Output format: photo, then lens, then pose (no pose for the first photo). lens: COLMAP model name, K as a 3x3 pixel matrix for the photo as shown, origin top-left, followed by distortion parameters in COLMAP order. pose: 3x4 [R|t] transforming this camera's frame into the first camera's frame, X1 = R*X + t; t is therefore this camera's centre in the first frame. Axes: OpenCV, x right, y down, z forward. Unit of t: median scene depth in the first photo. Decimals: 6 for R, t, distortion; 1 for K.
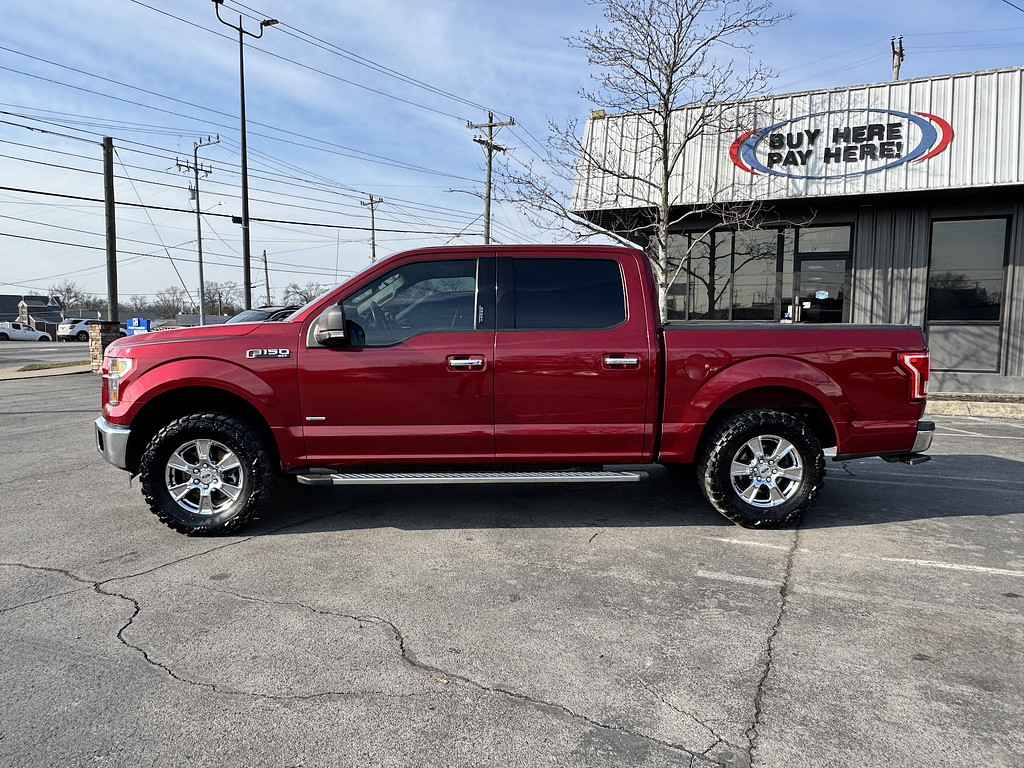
lens RADIAL K [[701.3, 0, 507.9], [0, 701.3, 377.8], [0, 0, 1]] dist [0.006477, -0.001741]
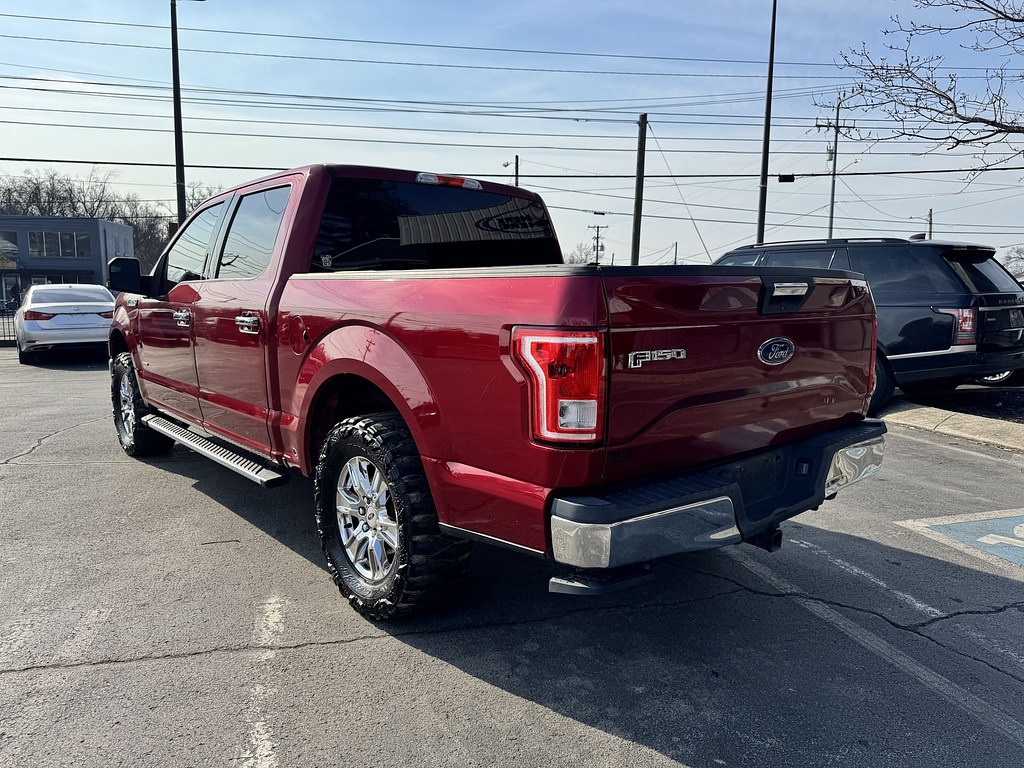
lens RADIAL K [[727.6, 0, 516.0], [0, 727.6, 391.9], [0, 0, 1]] dist [0.016630, -0.017594]
pose [[0.605414, 0.112238, -0.787957, 0.225261], [-0.070593, 0.993677, 0.087303, -0.008643], [0.792774, 0.002770, 0.609509, 0.178924]]
